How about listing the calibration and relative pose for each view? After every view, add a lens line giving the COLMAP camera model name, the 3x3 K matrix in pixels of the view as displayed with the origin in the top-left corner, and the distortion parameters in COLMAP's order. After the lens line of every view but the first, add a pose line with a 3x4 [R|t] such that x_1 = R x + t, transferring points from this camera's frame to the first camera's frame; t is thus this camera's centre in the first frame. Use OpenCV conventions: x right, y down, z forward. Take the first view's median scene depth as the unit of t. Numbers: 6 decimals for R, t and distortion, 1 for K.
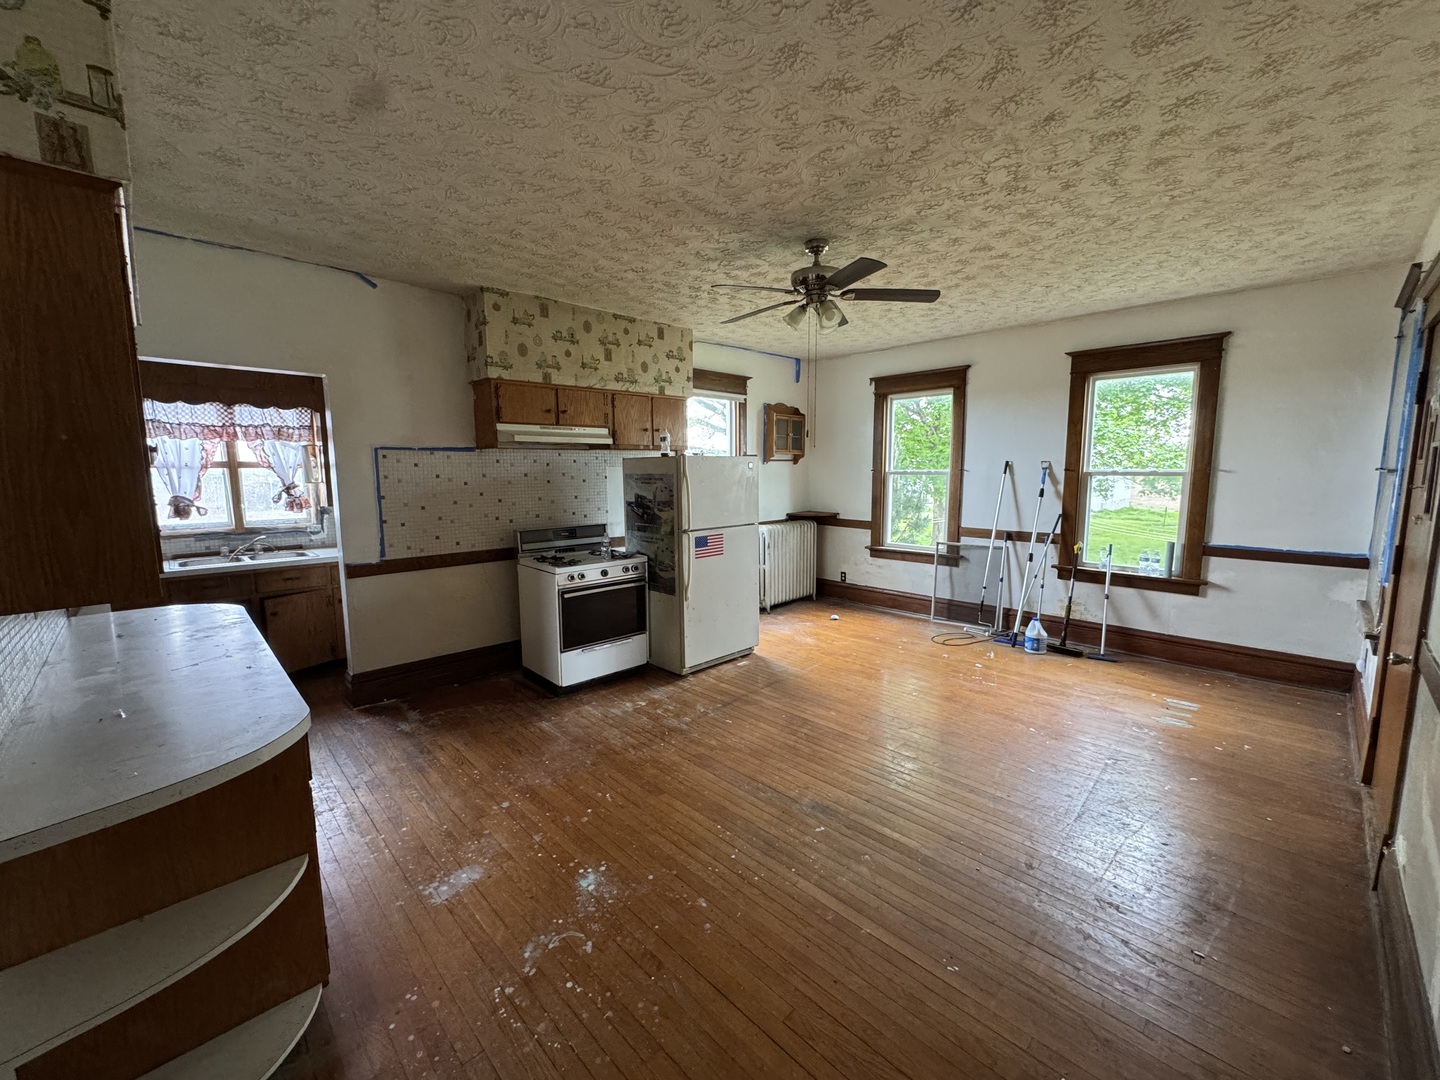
lens RADIAL K [[575.7, 0, 720.0], [0, 575.7, 540.0], [0, 0, 1]] dist [-0.002668, 0.000087]
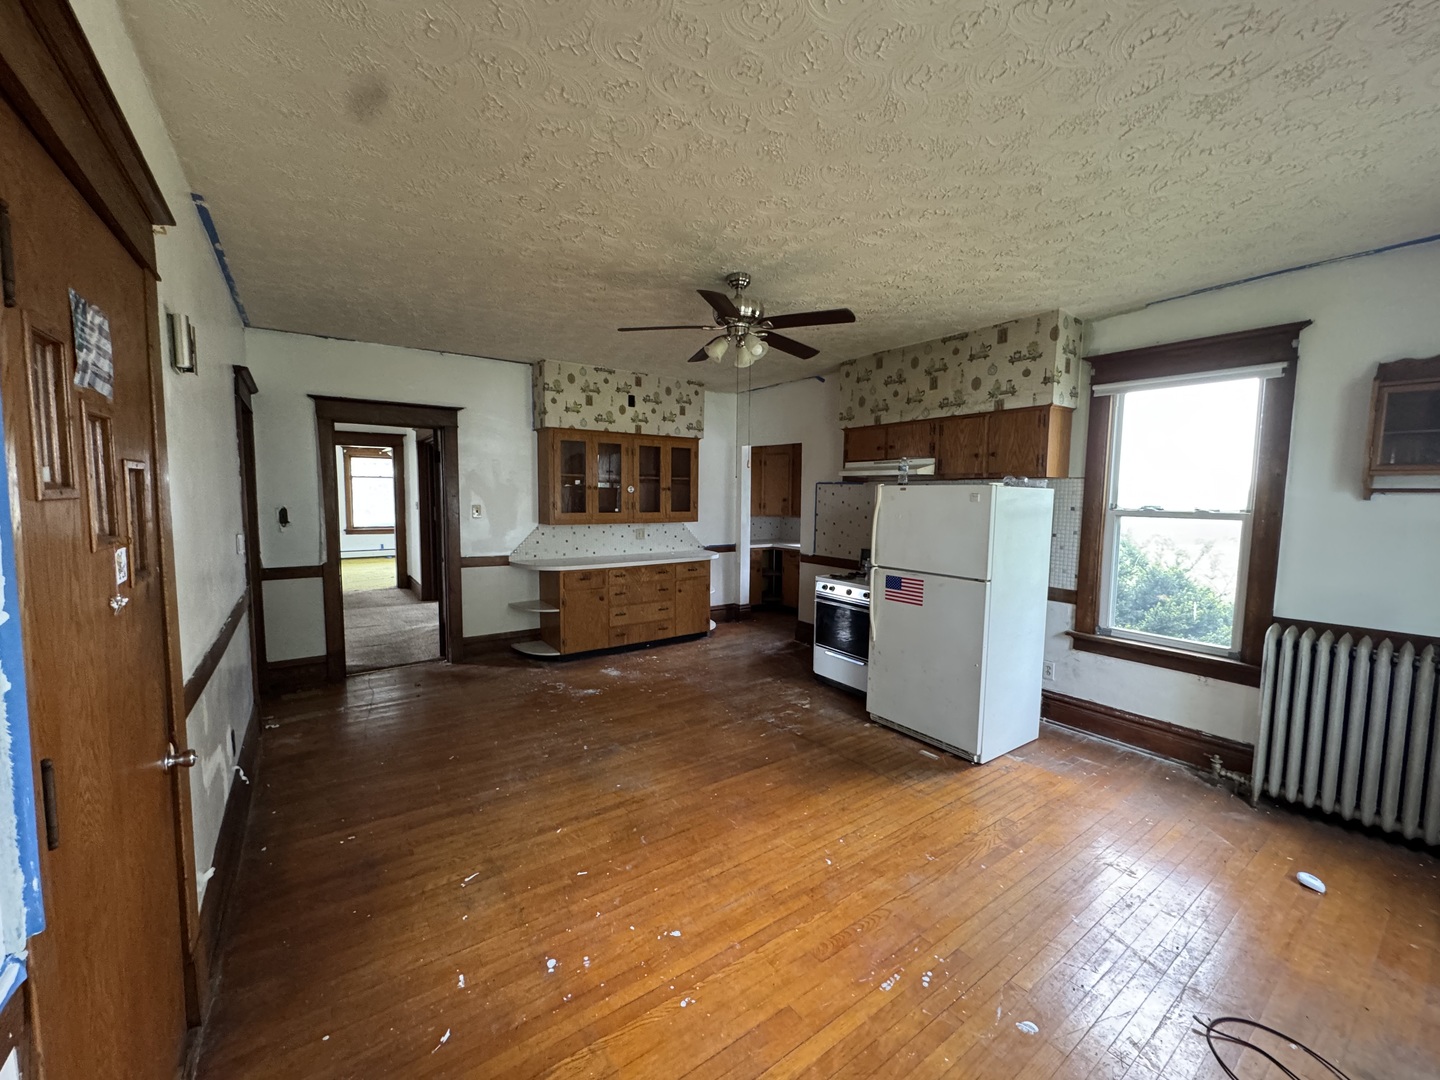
lens RADIAL K [[575.7, 0, 720.0], [0, 575.7, 540.0], [0, 0, 1]] dist [-0.002668, 0.000087]
pose [[-0.153227, 0.083777, -0.984633, 0.926560], [-0.134584, 0.985347, 0.104782, -0.124870], [0.978983, 0.148572, -0.139707, 0.903605]]
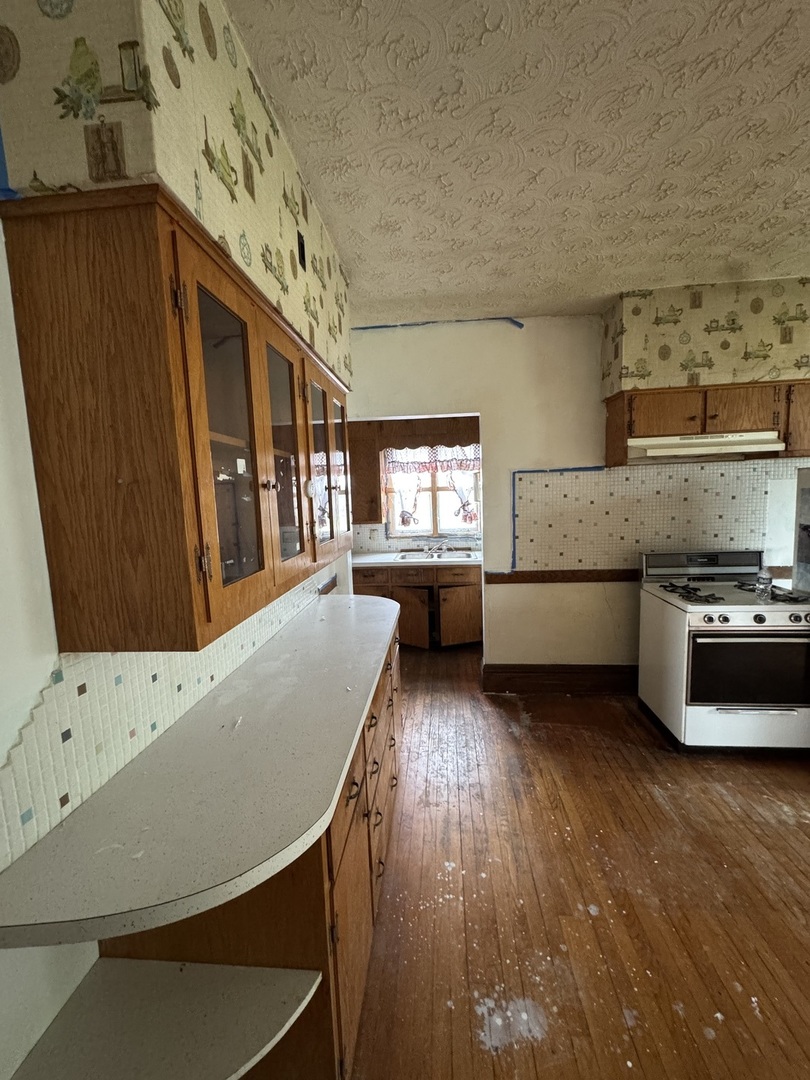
lens RADIAL K [[431.7, 0, 405.0], [0, 431.7, 540.0], [0, 0, 1]] dist [-0.002668, 0.000087]
pose [[0.654020, 0.064444, -0.753727, -0.083417], [-0.059751, 0.997653, 0.033453, -0.039160], [0.754113, 0.023157, 0.656336, 0.262794]]
